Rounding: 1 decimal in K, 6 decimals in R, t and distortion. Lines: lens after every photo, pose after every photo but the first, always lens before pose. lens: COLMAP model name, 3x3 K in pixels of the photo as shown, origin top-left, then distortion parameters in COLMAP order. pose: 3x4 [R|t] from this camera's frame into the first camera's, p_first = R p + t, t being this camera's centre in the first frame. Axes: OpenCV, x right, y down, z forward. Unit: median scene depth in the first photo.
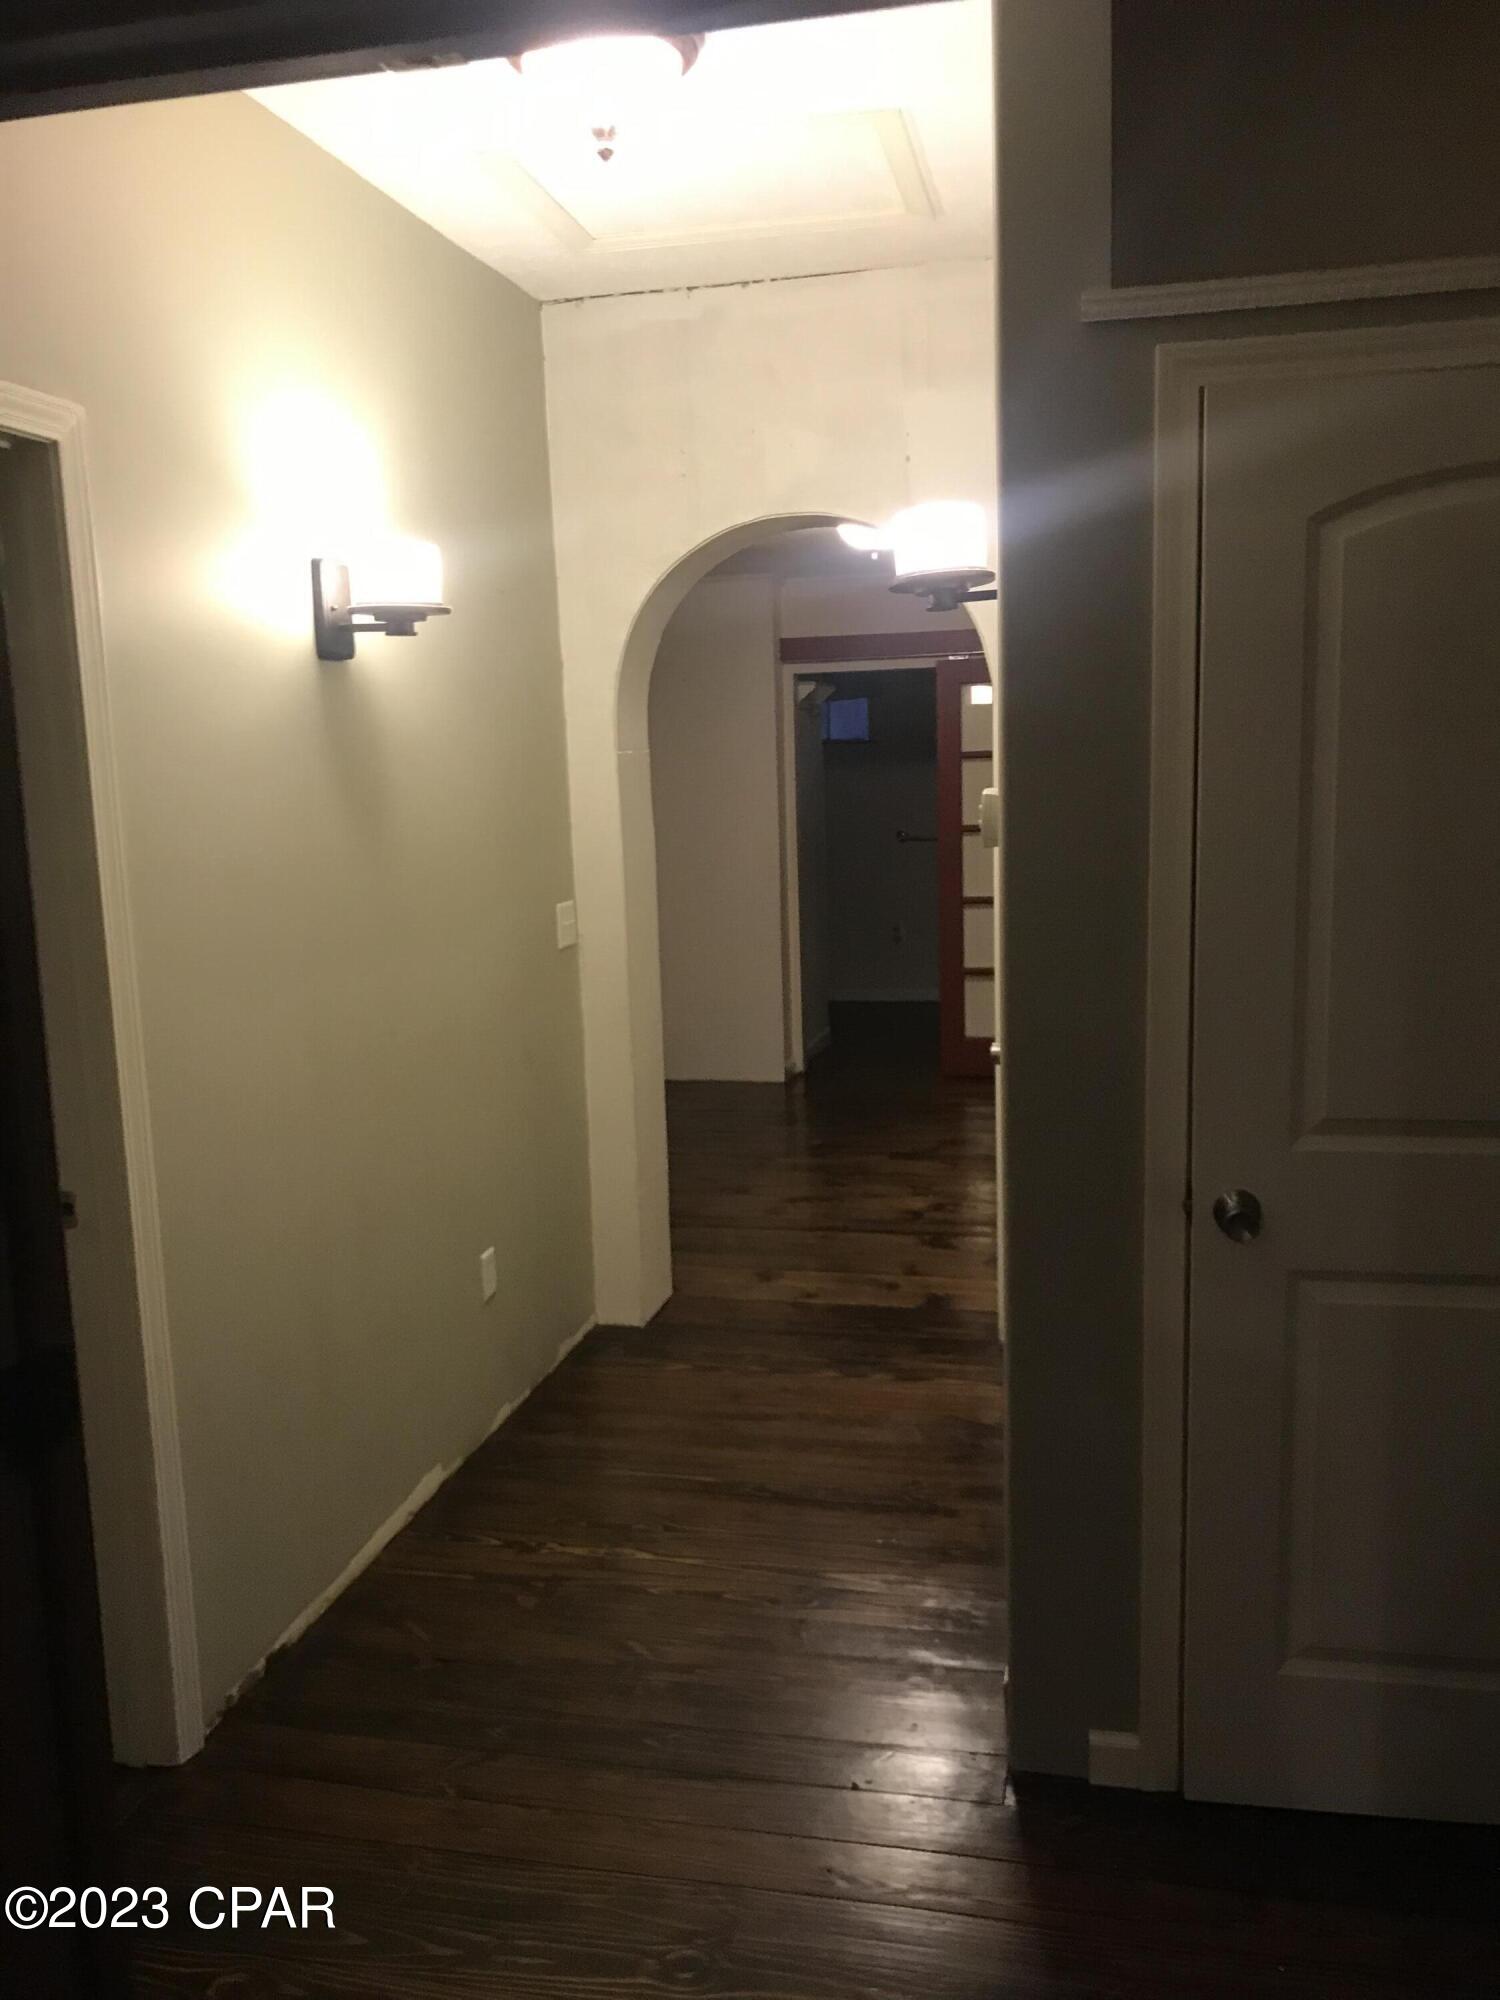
lens RADIAL K [[1650.5, 0, 751.3], [0, 1650.5, 998.4], [0, 0, 1]] dist [0.037905, -0.010160]
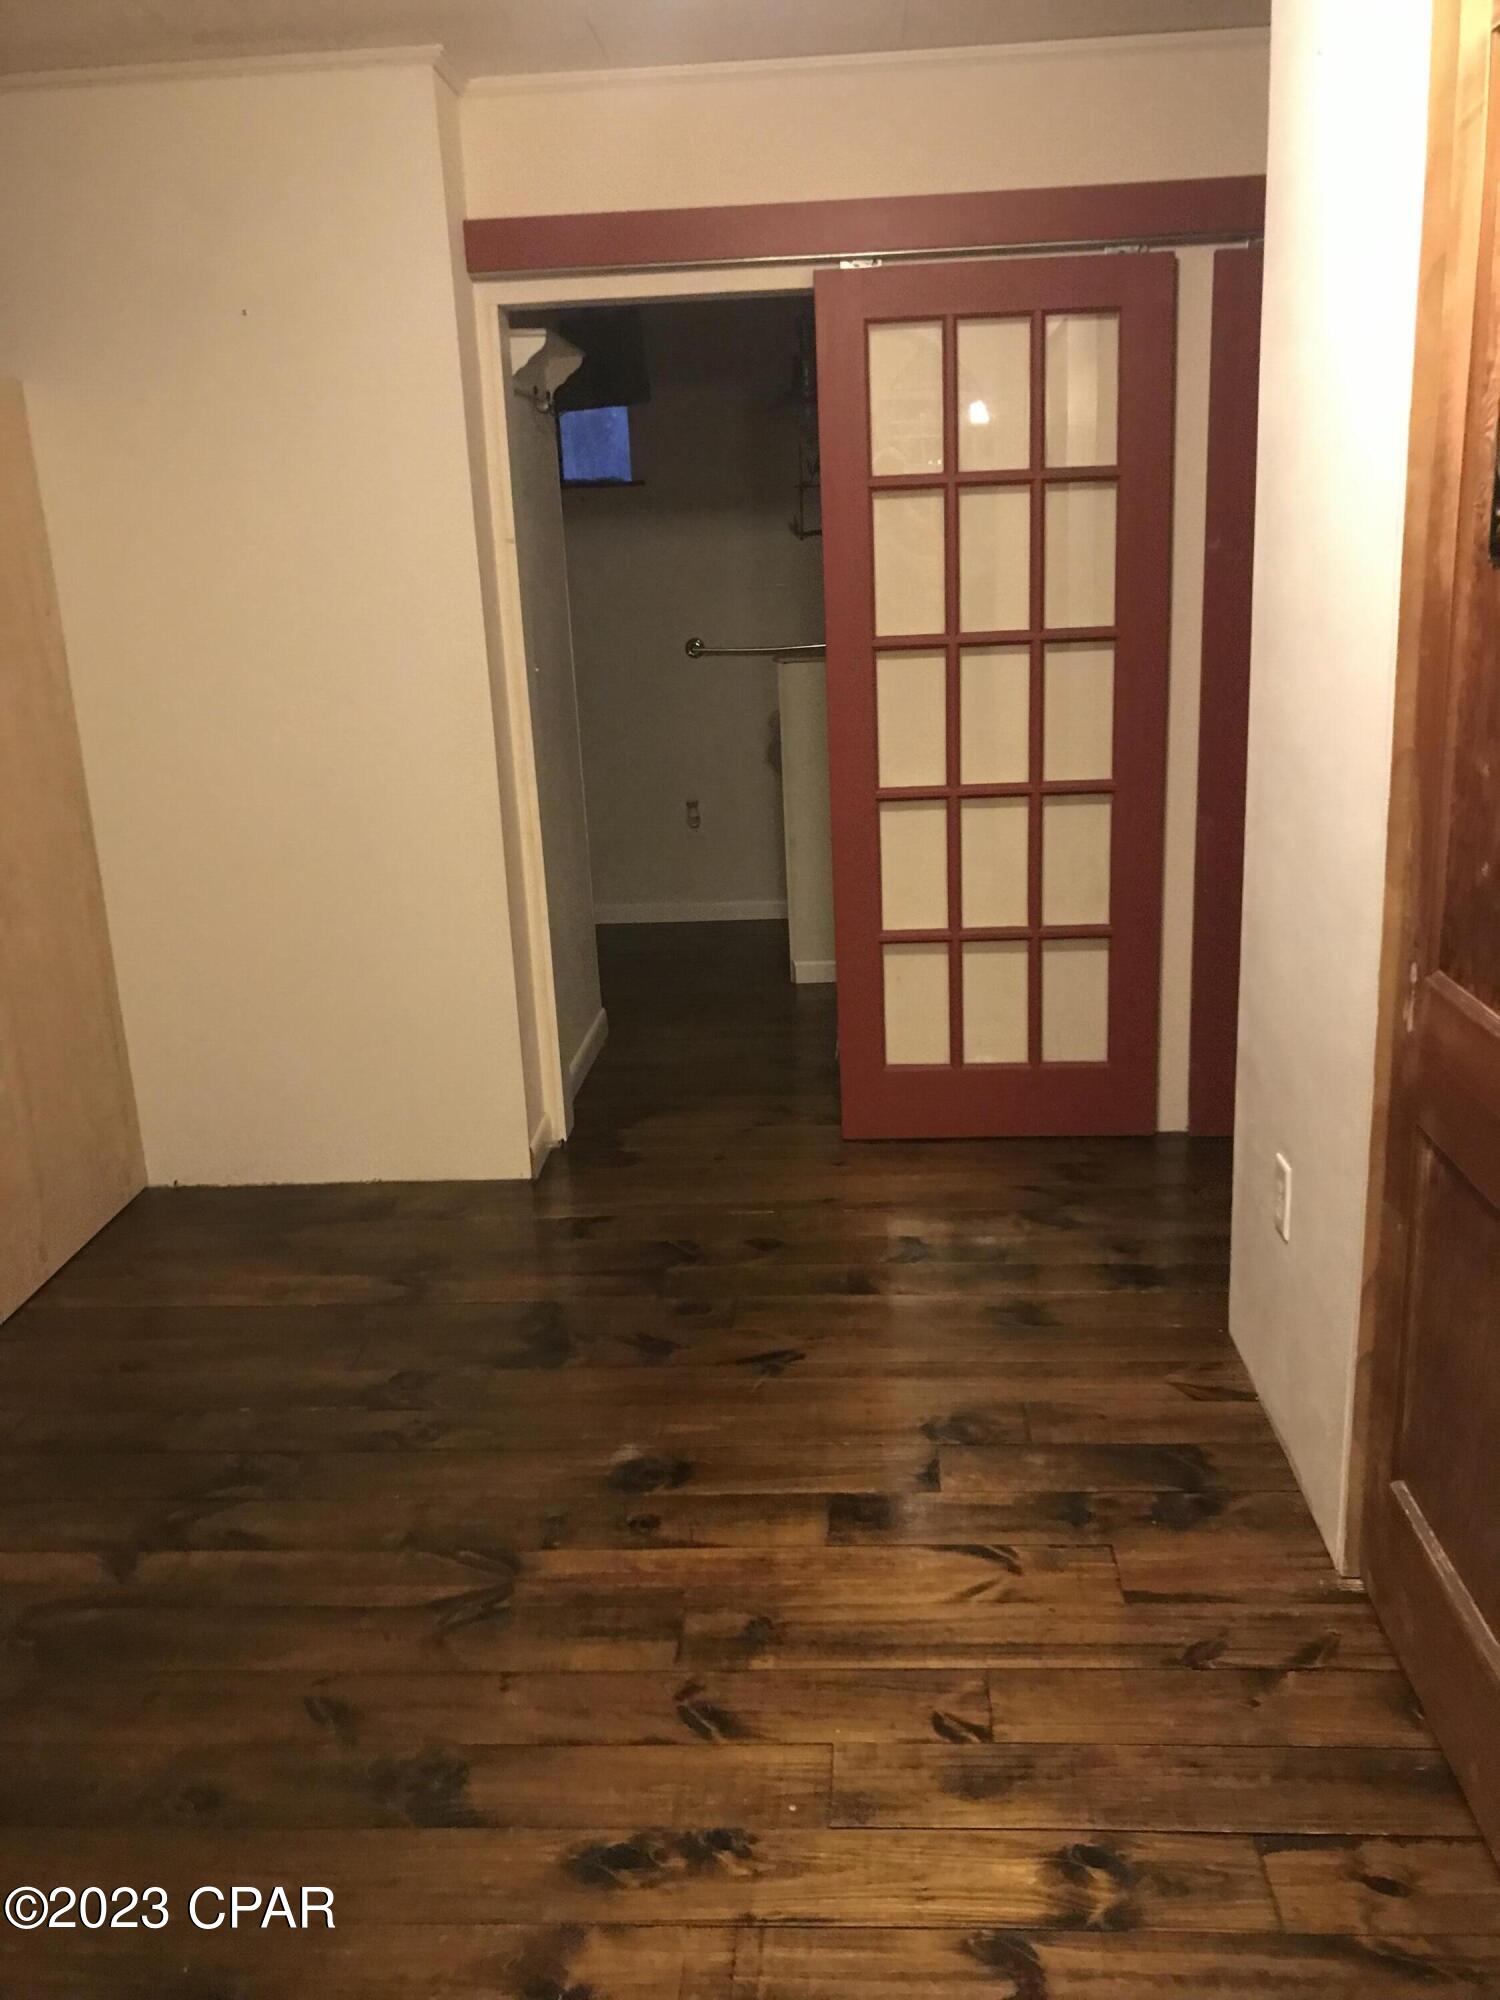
lens RADIAL K [[1650.5, 0, 751.3], [0, 1650.5, 998.4], [0, 0, 1]] dist [0.037905, -0.010160]
pose [[0.984683, -0.062624, 0.162721, 0.007718], [0.041584, 0.990690, 0.129628, -0.063807], [-0.169324, -0.120876, 0.978120, 0.513412]]
